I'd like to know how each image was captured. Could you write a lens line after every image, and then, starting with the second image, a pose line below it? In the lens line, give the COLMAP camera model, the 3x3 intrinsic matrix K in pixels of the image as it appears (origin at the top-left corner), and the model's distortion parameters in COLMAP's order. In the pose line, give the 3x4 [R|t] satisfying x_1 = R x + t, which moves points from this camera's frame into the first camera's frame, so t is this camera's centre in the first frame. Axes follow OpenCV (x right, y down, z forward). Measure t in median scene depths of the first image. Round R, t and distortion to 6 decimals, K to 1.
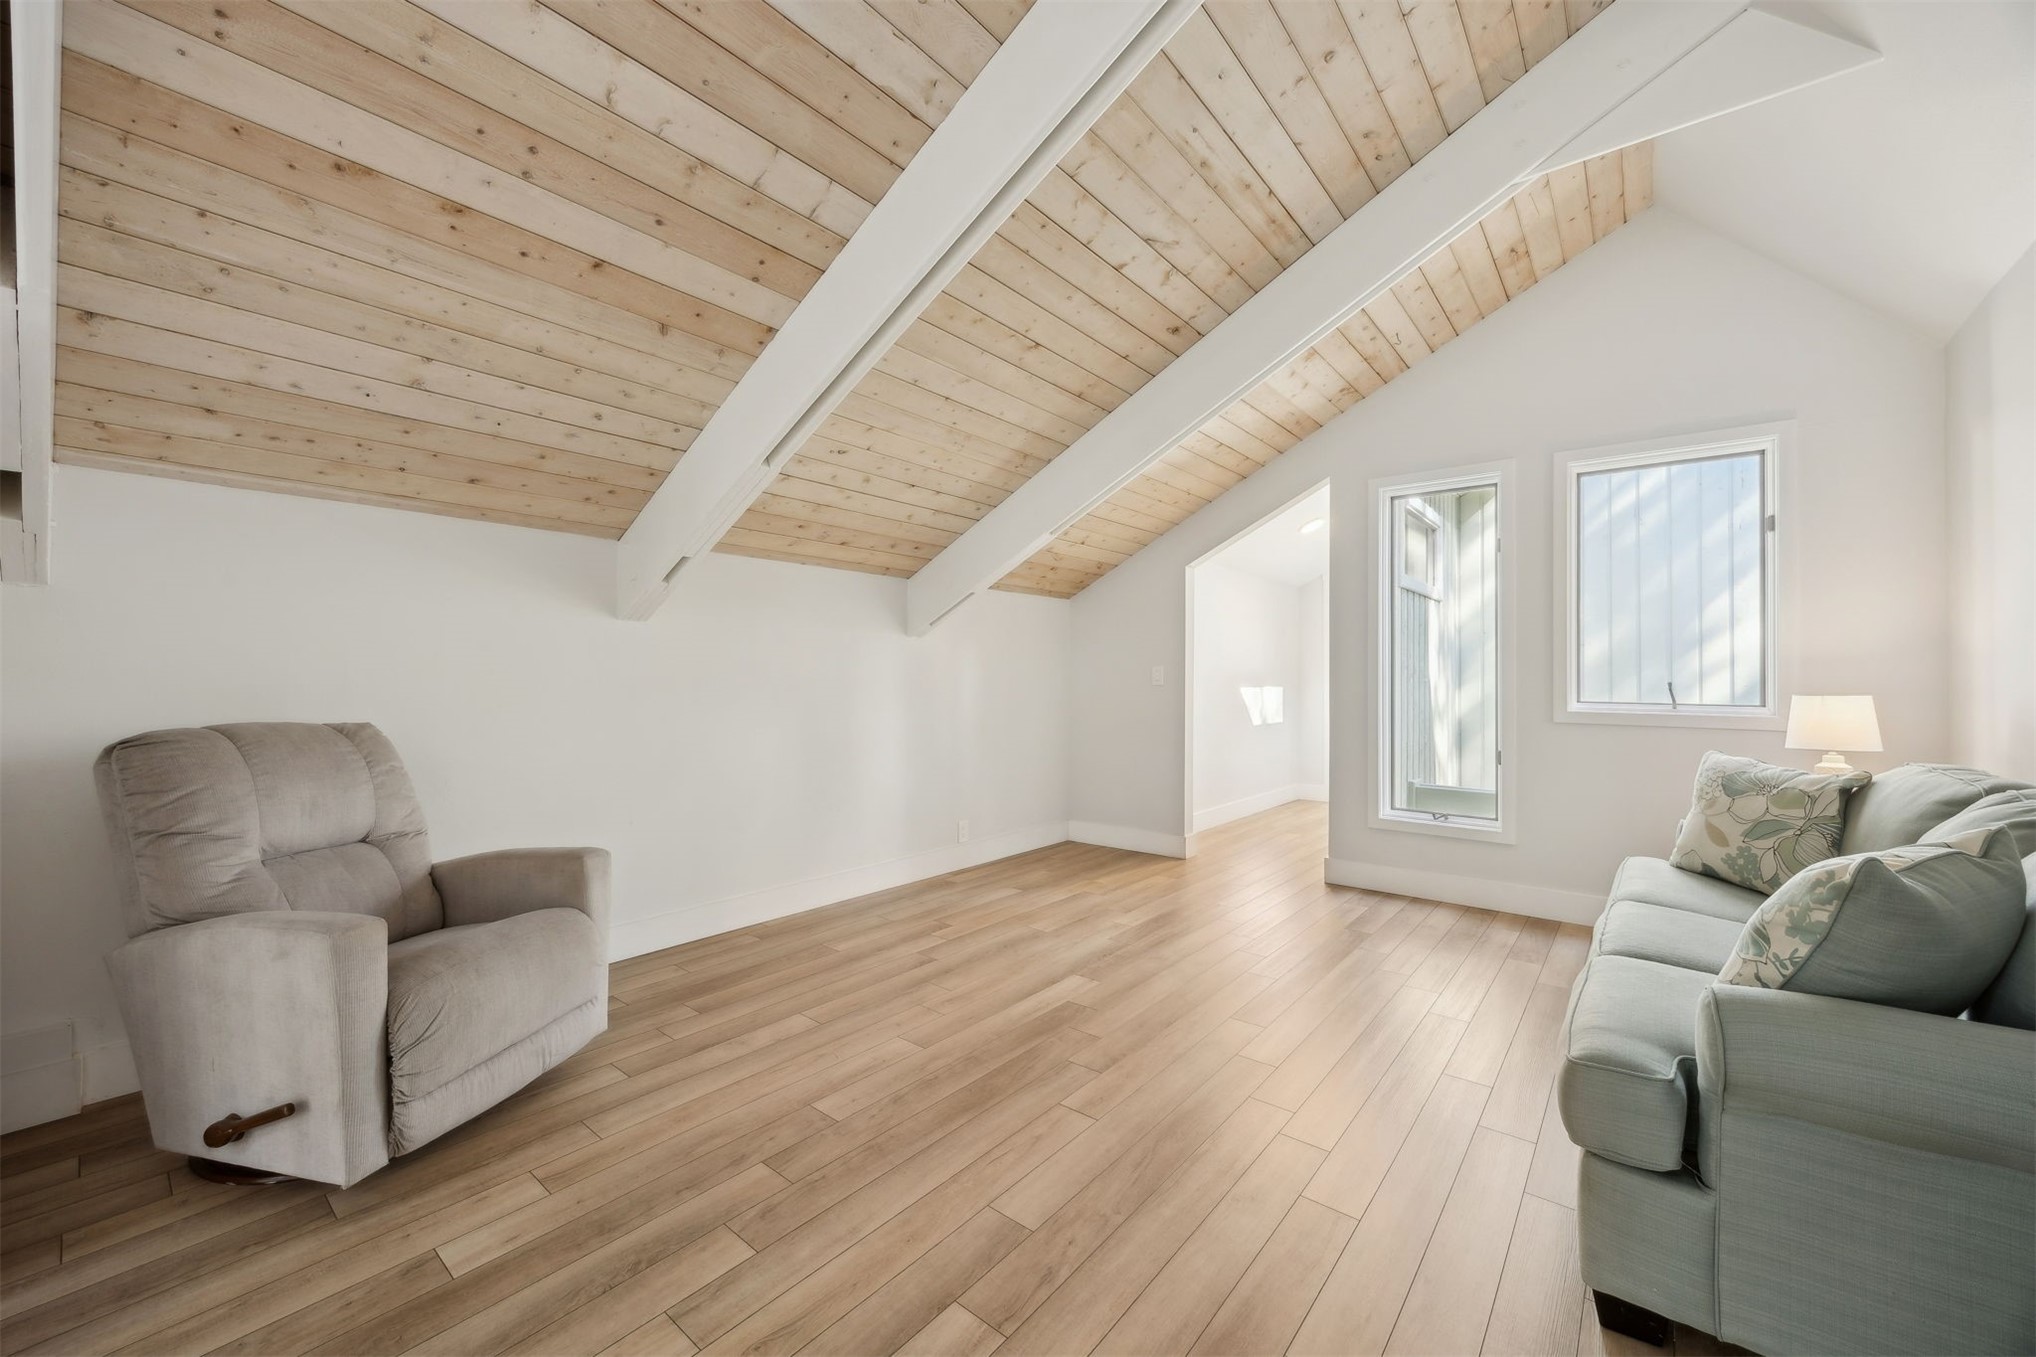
lens RADIAL K [[788.2, 0, 1036.2], [0, 788.2, 673.1], [0, 0, 1]] dist [-0.011546, -0.000232]
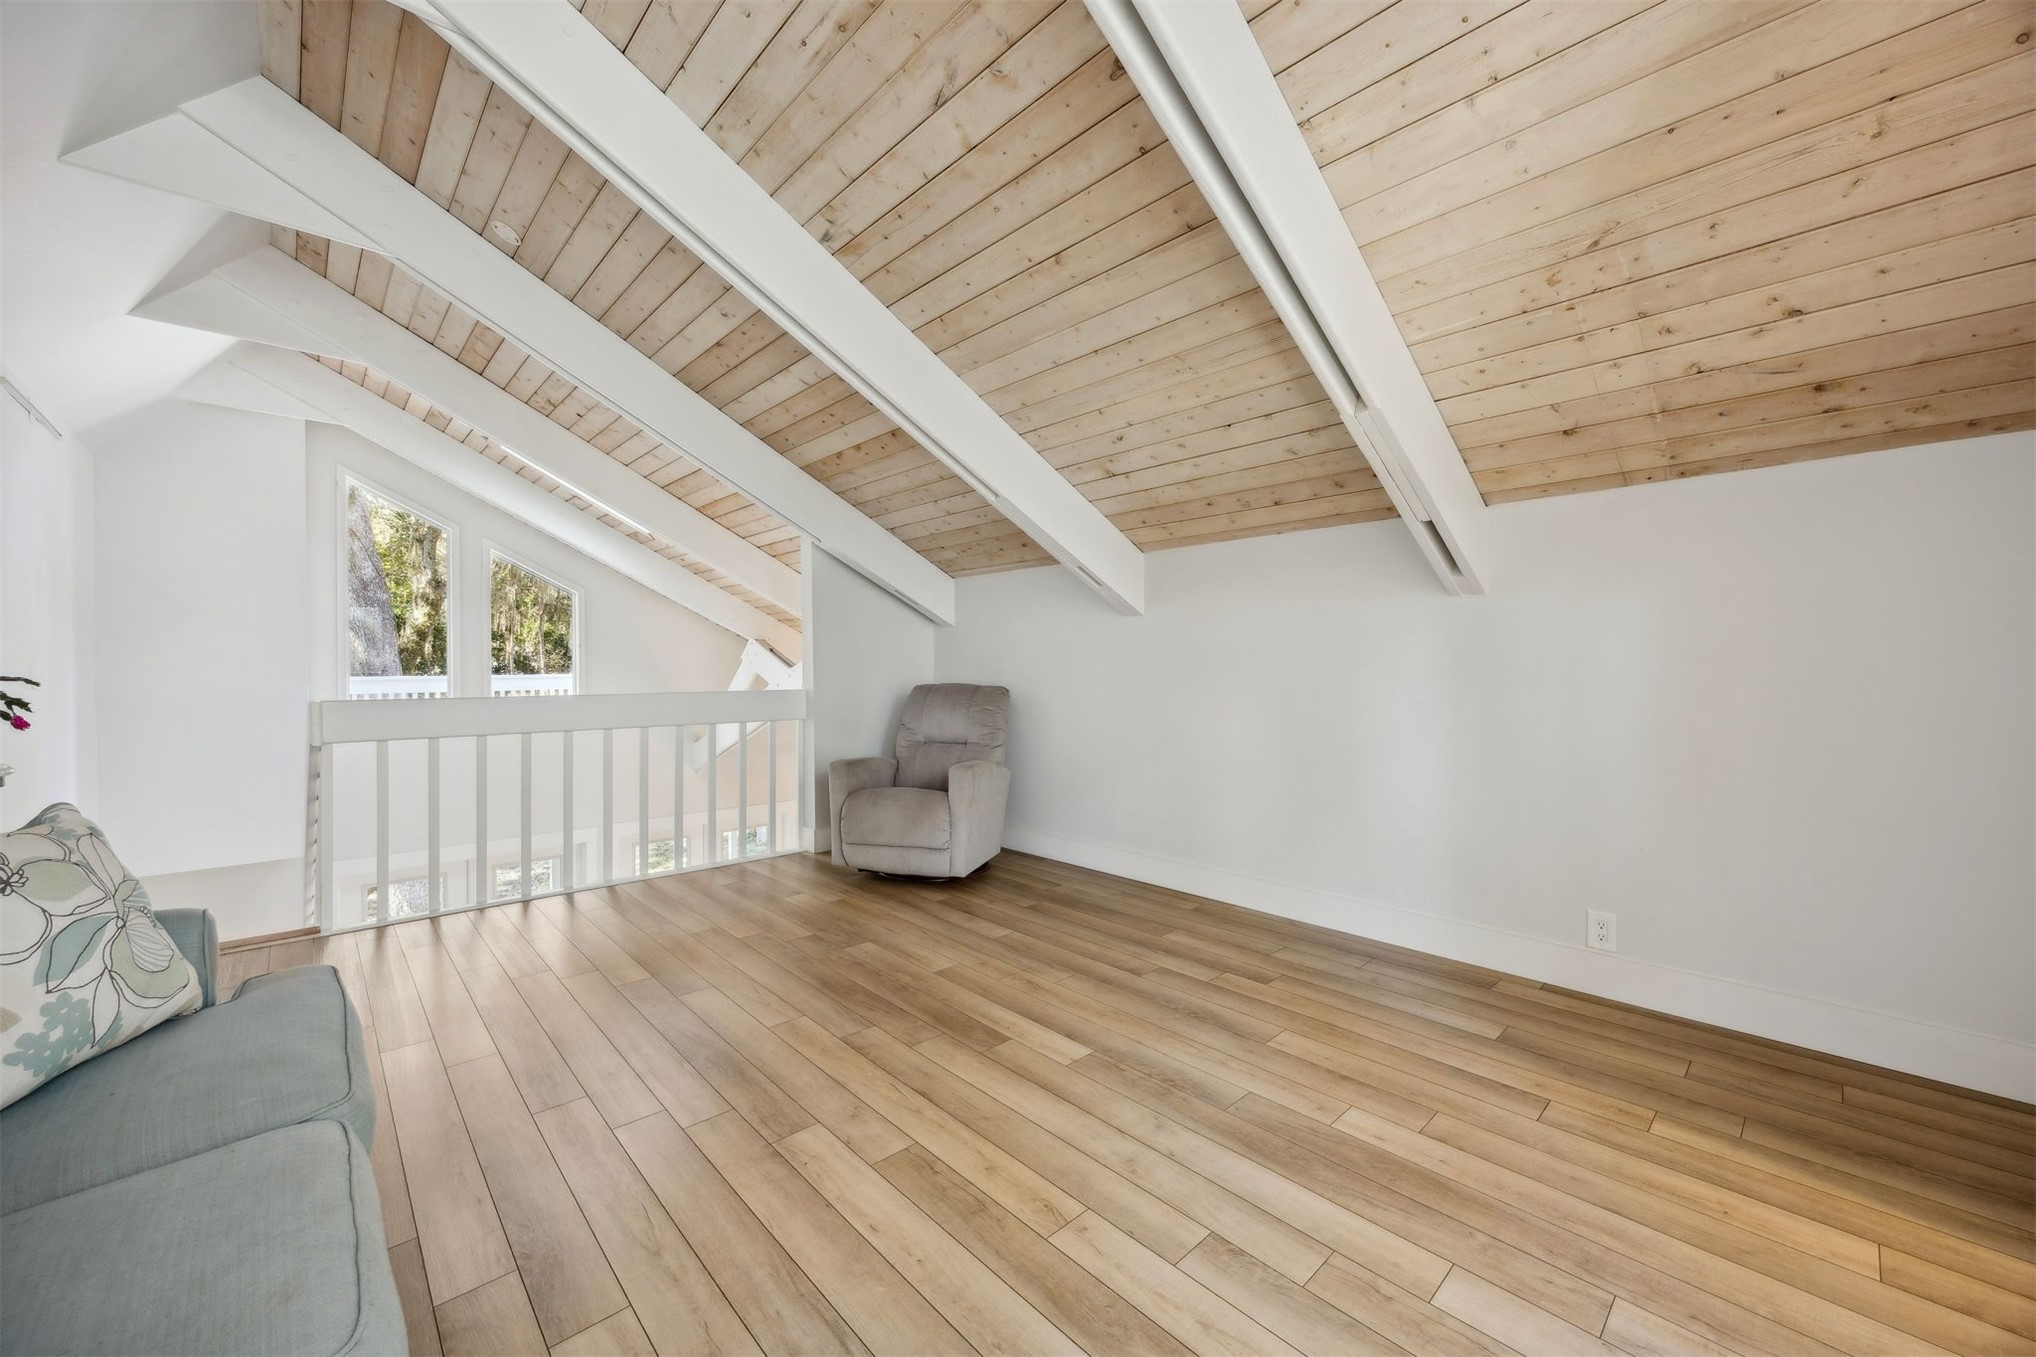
lens RADIAL K [[788.2, 0, 1024.5], [0, 788.2, 670.0], [0, 0, 1]] dist [-0.011546, -0.000232]
pose [[-0.154310, 0.002629, -0.988019, 0.826615], [0.008584, 0.999962, 0.001321, 0.018889], [0.987985, -0.008277, -0.154326, 1.089598]]
